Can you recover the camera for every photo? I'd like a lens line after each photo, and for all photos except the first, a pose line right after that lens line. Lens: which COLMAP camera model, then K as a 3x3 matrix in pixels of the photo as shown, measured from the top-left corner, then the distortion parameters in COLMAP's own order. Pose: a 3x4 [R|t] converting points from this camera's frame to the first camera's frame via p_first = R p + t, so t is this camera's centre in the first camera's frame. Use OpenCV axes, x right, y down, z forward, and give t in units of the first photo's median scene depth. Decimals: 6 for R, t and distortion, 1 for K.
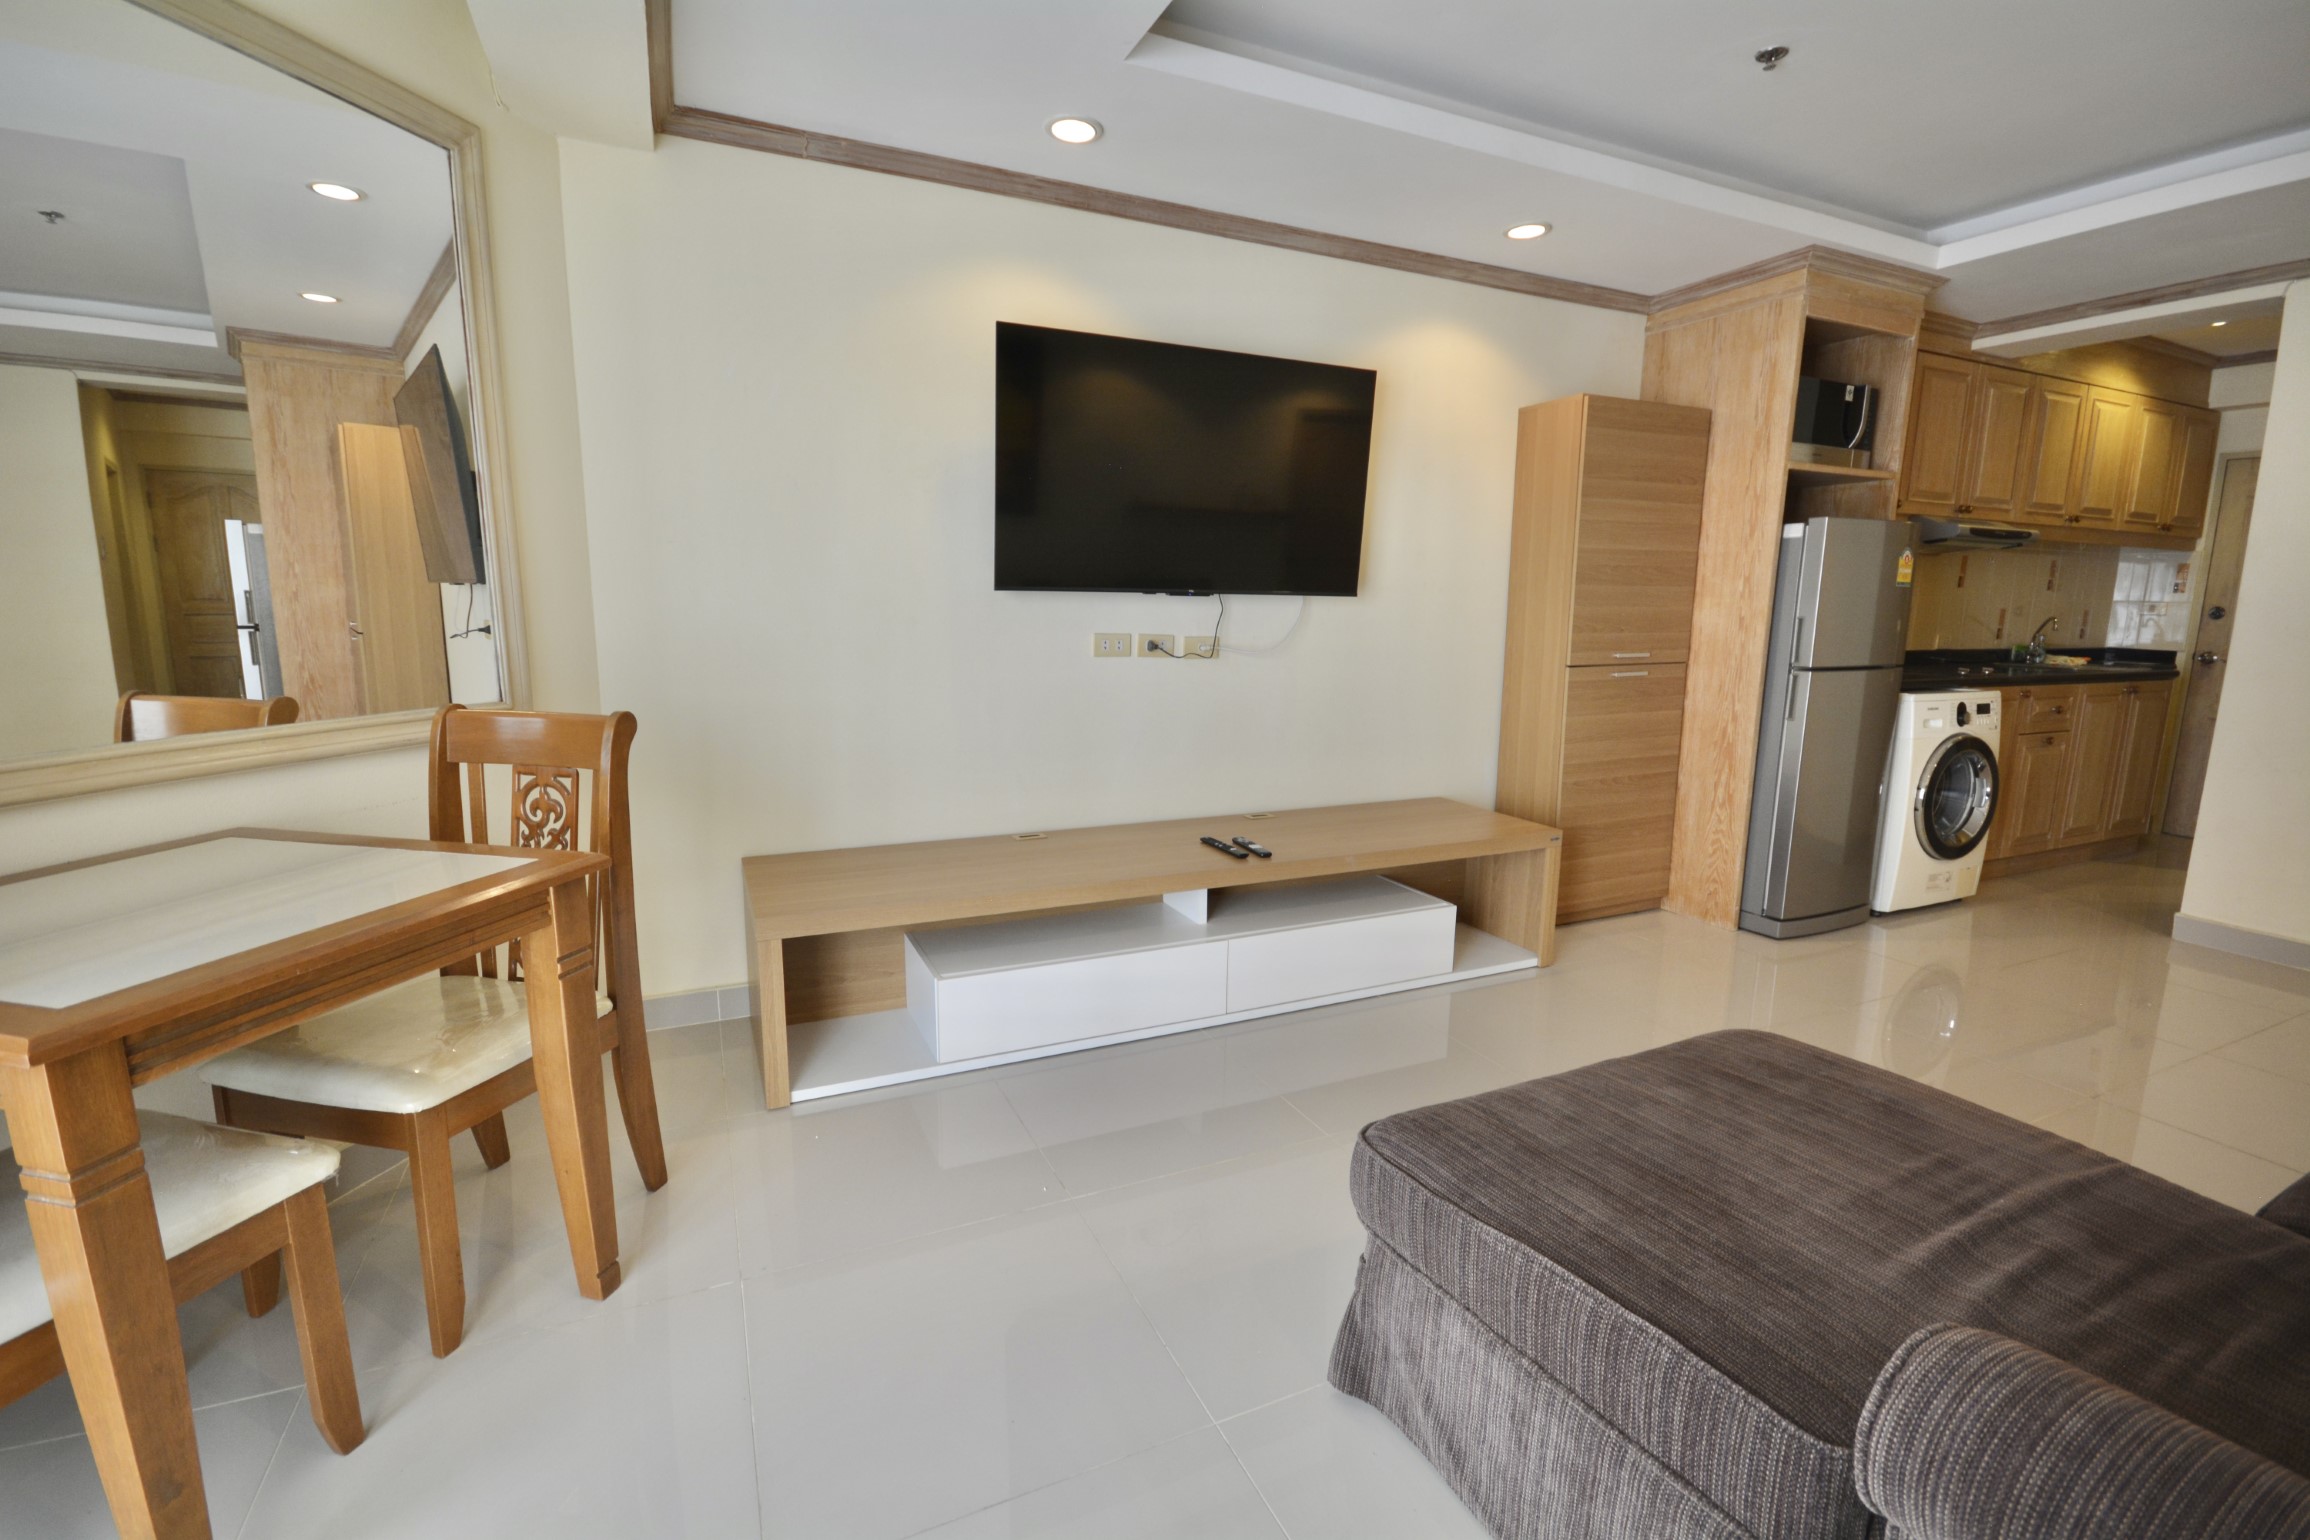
lens RADIAL K [[1023.5, 0, 1162.5], [0, 1023.5, 764.7], [0, 0, 1]] dist [0.003891, -0.008083]
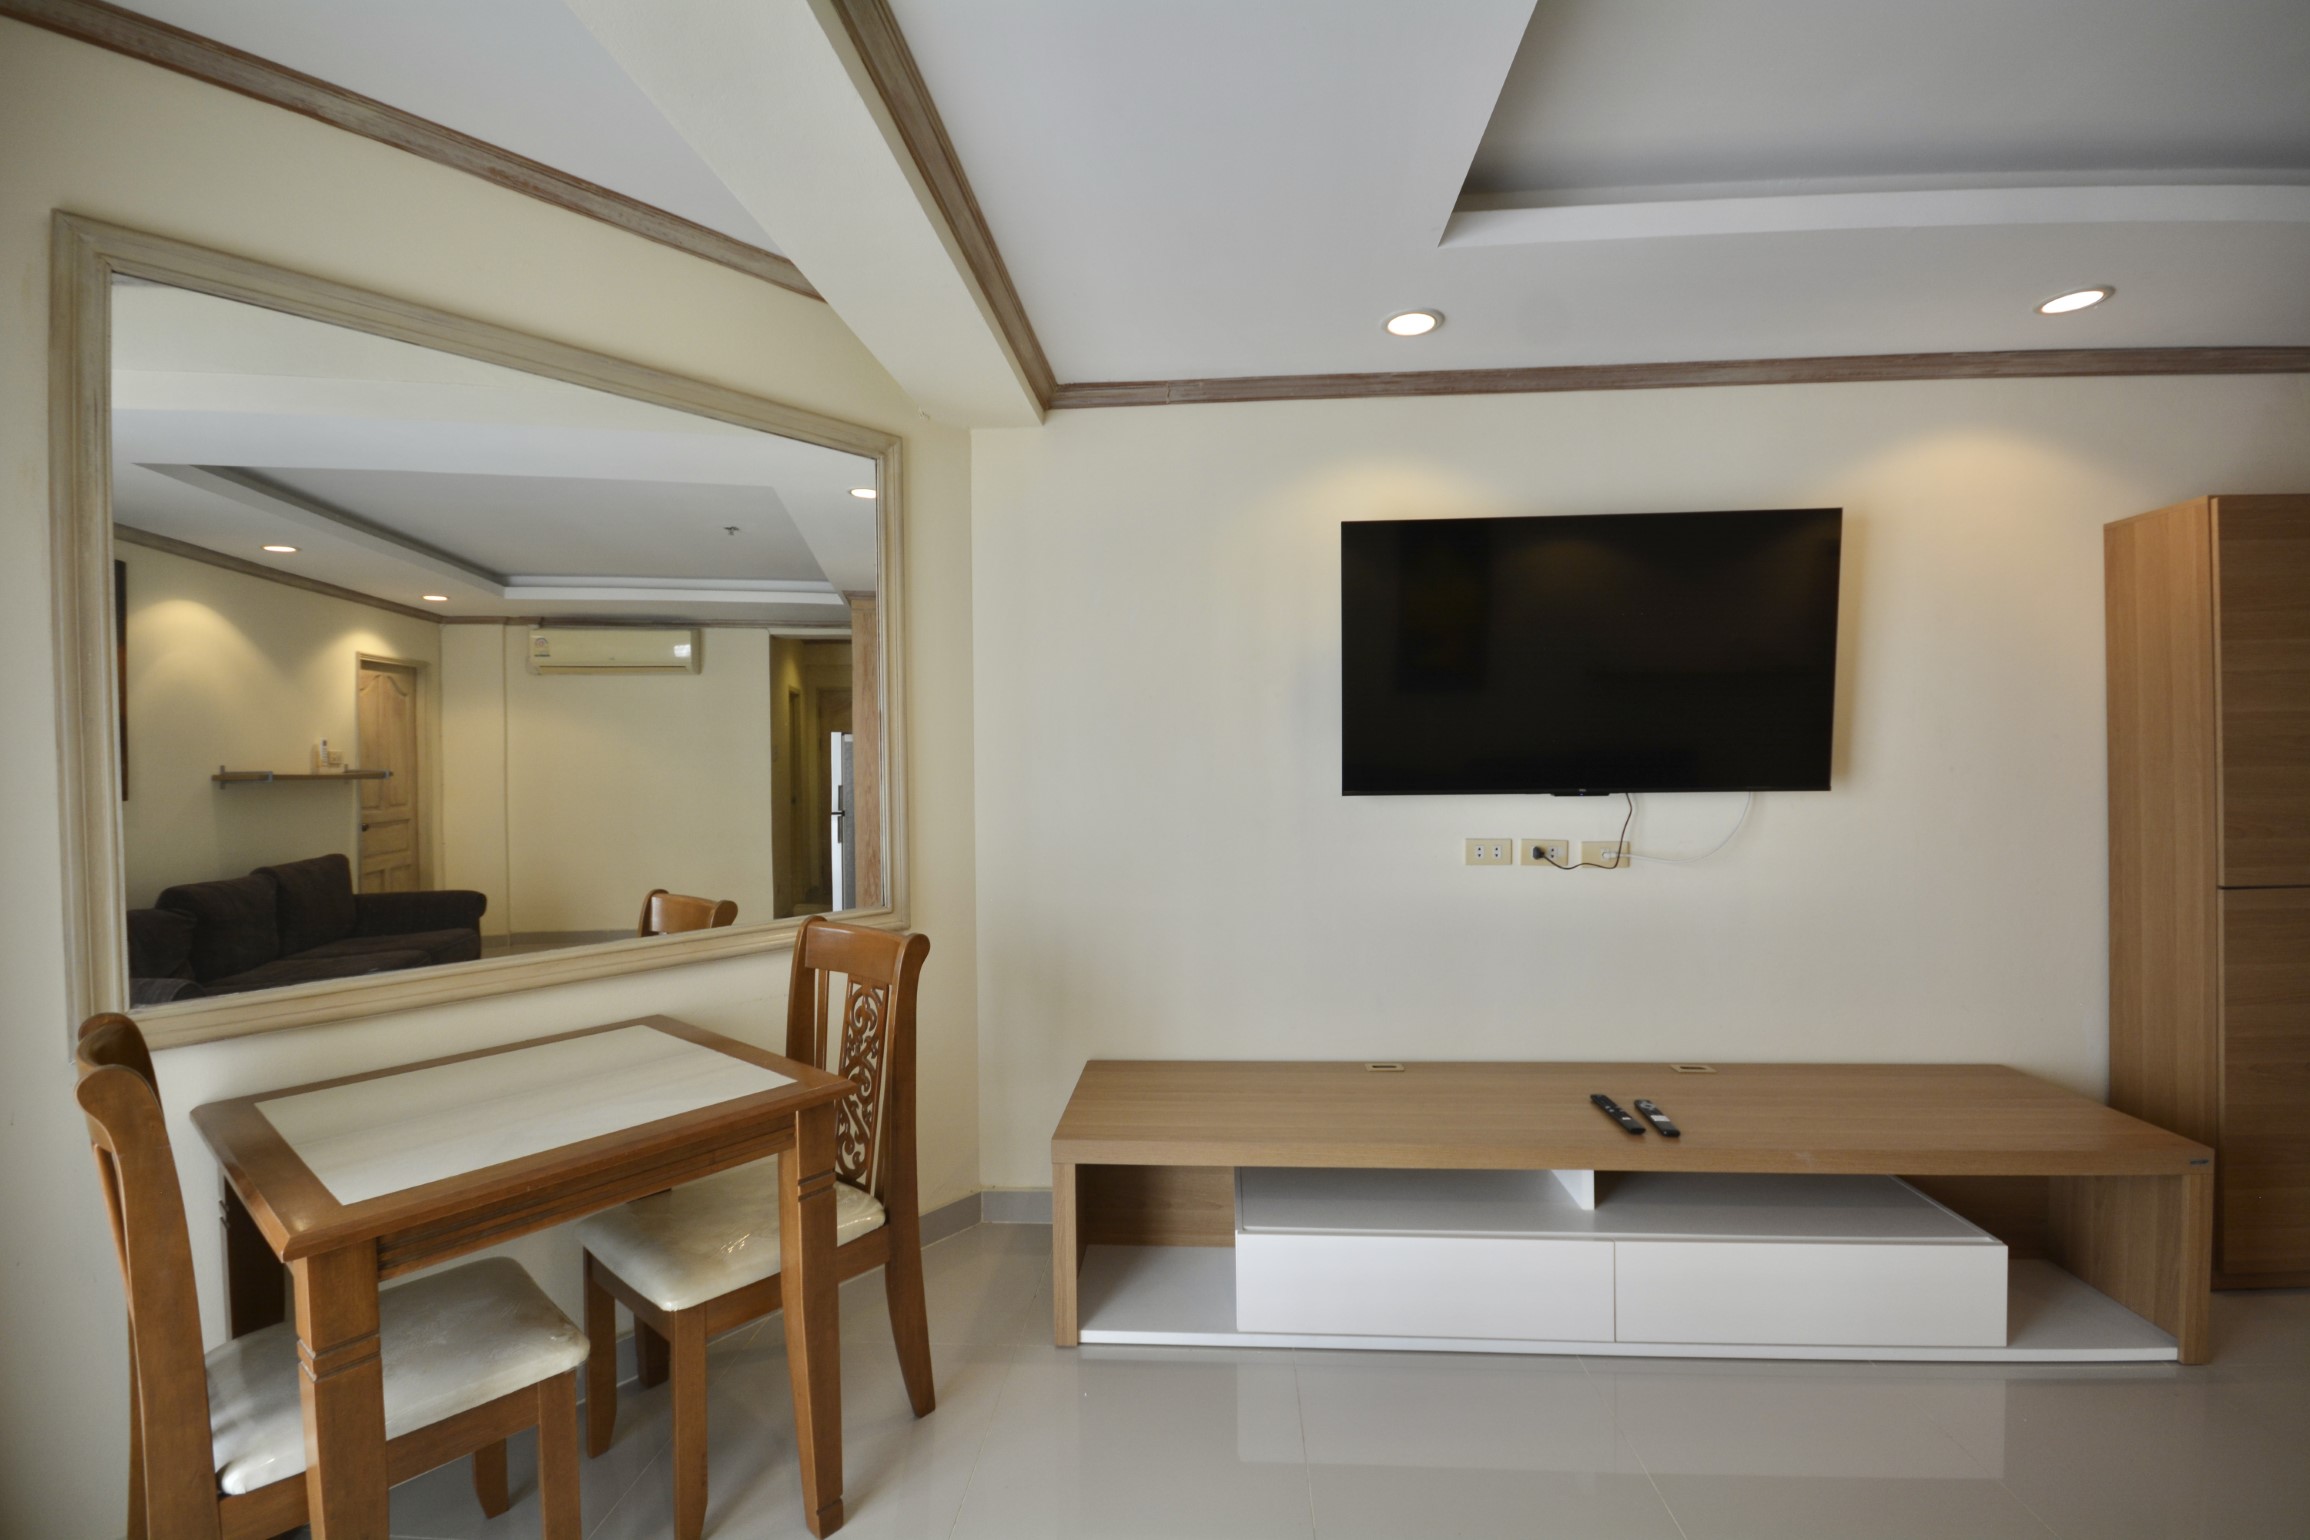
lens RADIAL K [[1023.5, 0, 1134.7], [0, 1023.5, 767.1], [0, 0, 1]] dist [0.003891, -0.008083]
pose [[0.875826, -0.023263, -0.482066, 0.120198], [-0.052188, 0.988416, -0.142515, -0.051760], [0.479797, 0.149977, 0.864466, 0.095470]]
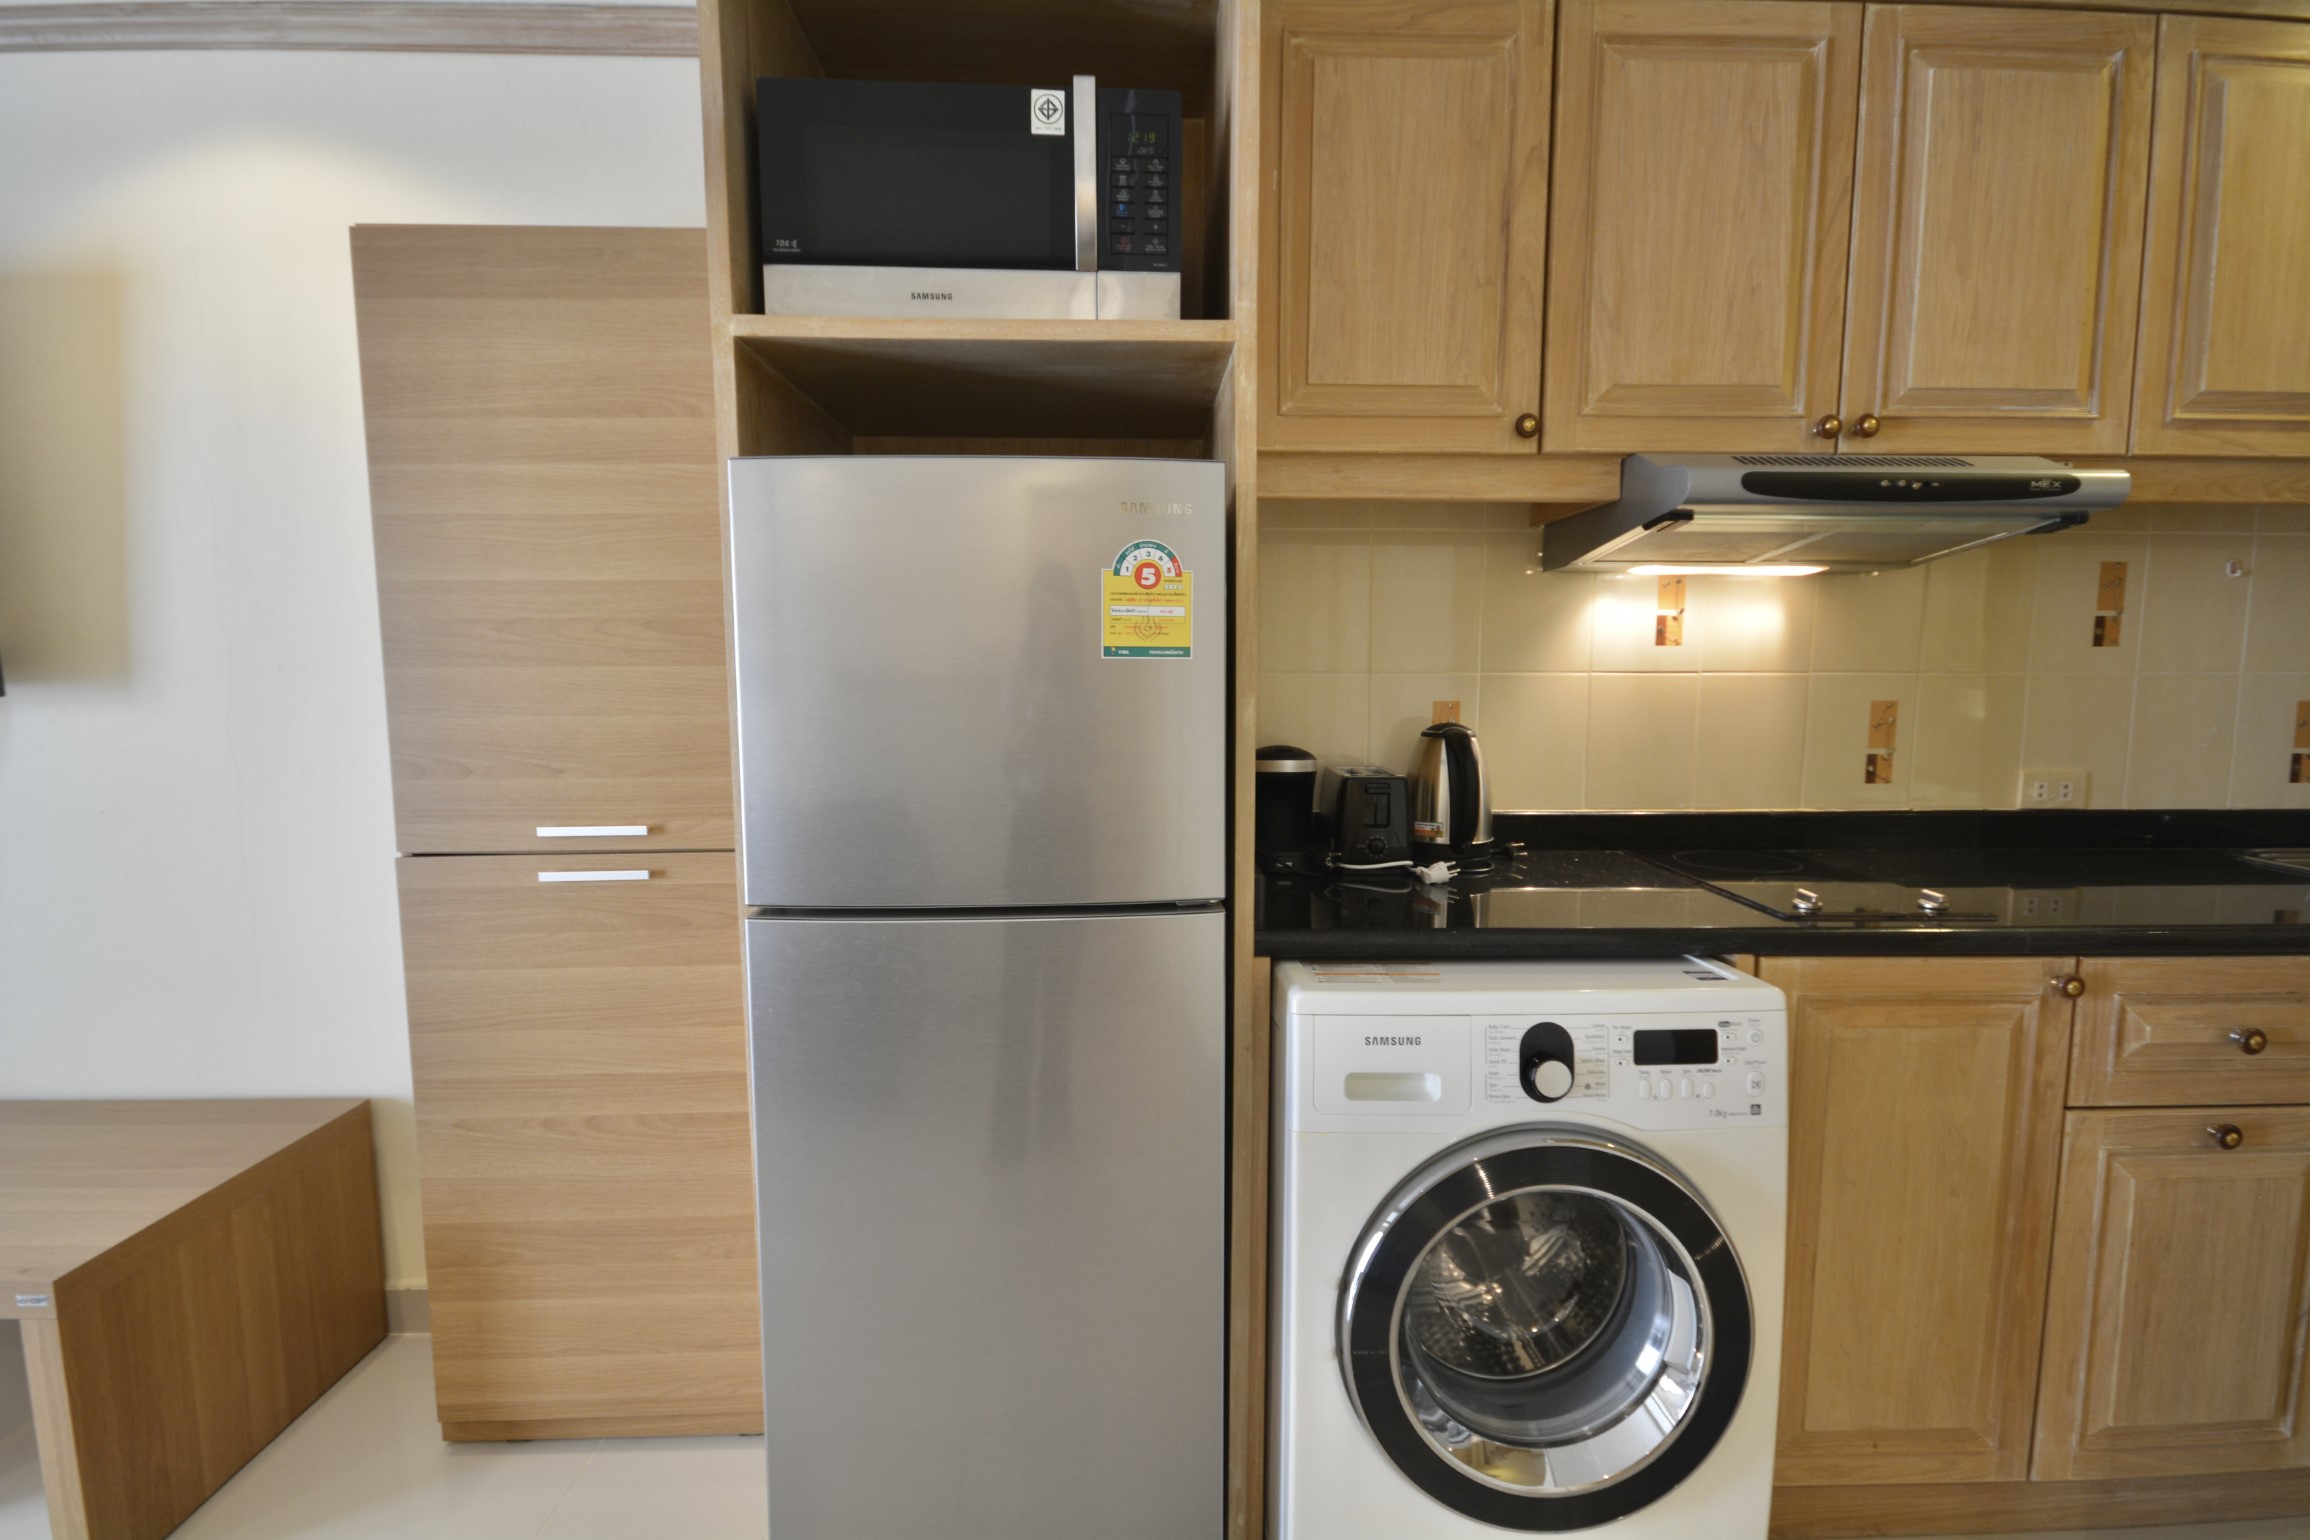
lens RADIAL K [[1140.4, 0, 1156.4], [0, 1140.4, 783.1], [0, 0, 1]] dist [0.003404, 0.000290]
pose [[0.916616, 0.026277, -0.398904, 0.933005], [-0.053067, 0.997005, -0.056264, -0.122857], [0.396231, 0.072741, 0.915265, 0.724238]]
